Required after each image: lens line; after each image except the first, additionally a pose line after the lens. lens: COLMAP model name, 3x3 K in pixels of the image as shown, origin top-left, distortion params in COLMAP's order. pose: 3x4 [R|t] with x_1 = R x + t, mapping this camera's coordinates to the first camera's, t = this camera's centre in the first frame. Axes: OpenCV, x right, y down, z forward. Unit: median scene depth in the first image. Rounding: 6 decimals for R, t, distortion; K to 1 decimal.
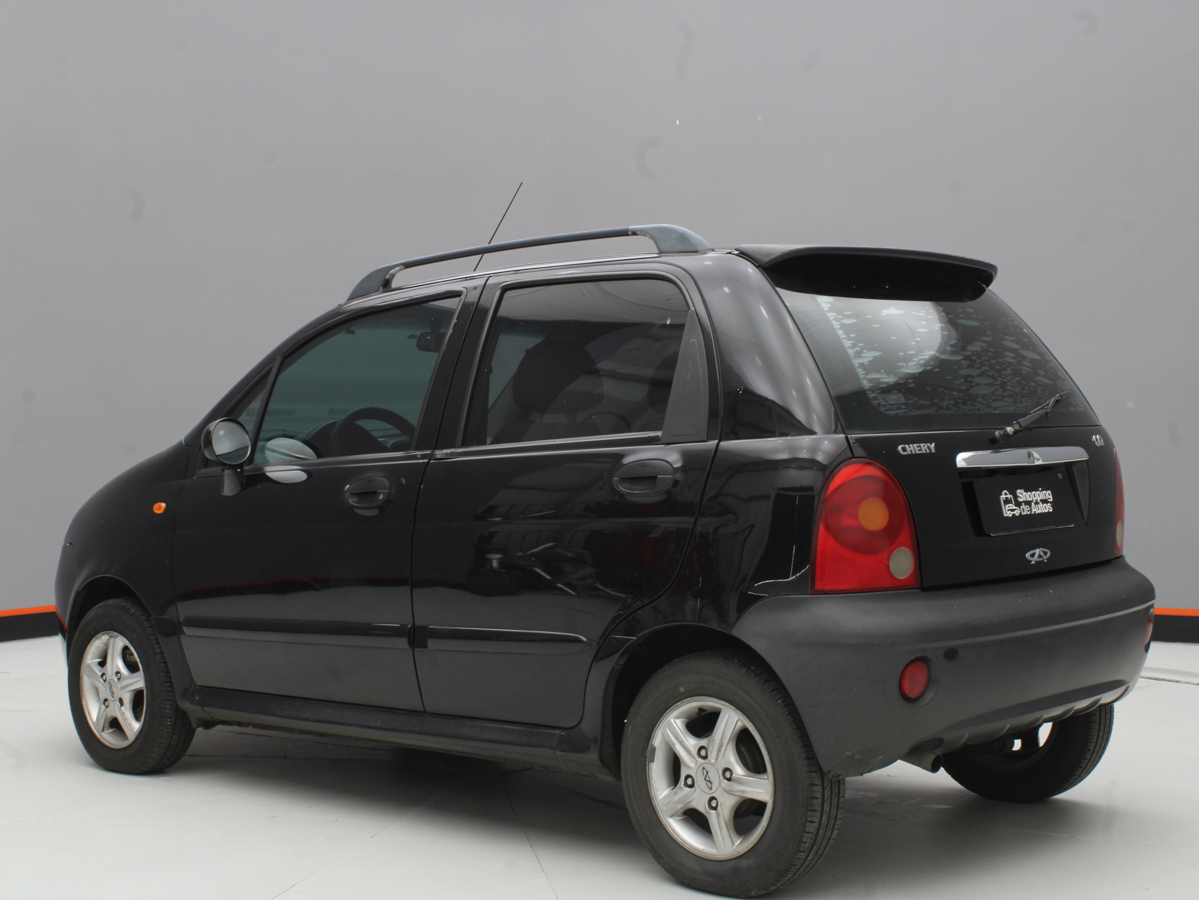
lens RADIAL K [[1849.4, 0, 599.5], [0, 1849.4, 450.0], [0, 0, 1]] dist [-0.054978, 0.068771]
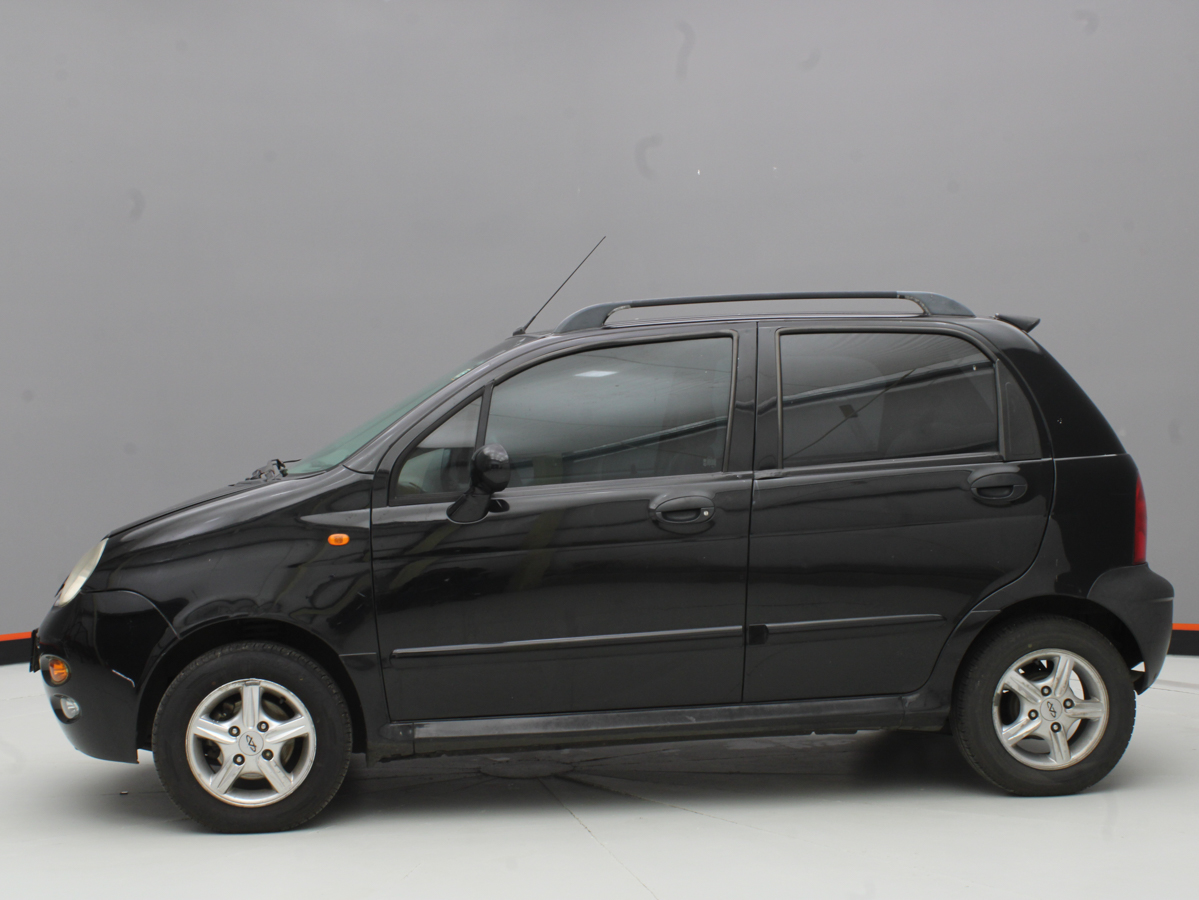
lens RADIAL K [[1683.4, 0, 599.5], [0, 1683.4, 450.0], [0, 0, 1]] dist [-0.062142, 0.022495]
pose [[0.651715, 0.003883, 0.758454, -1.027055], [0.019205, 0.999582, -0.021620, 0.008683], [-0.758221, 0.028656, 0.651368, 0.428472]]
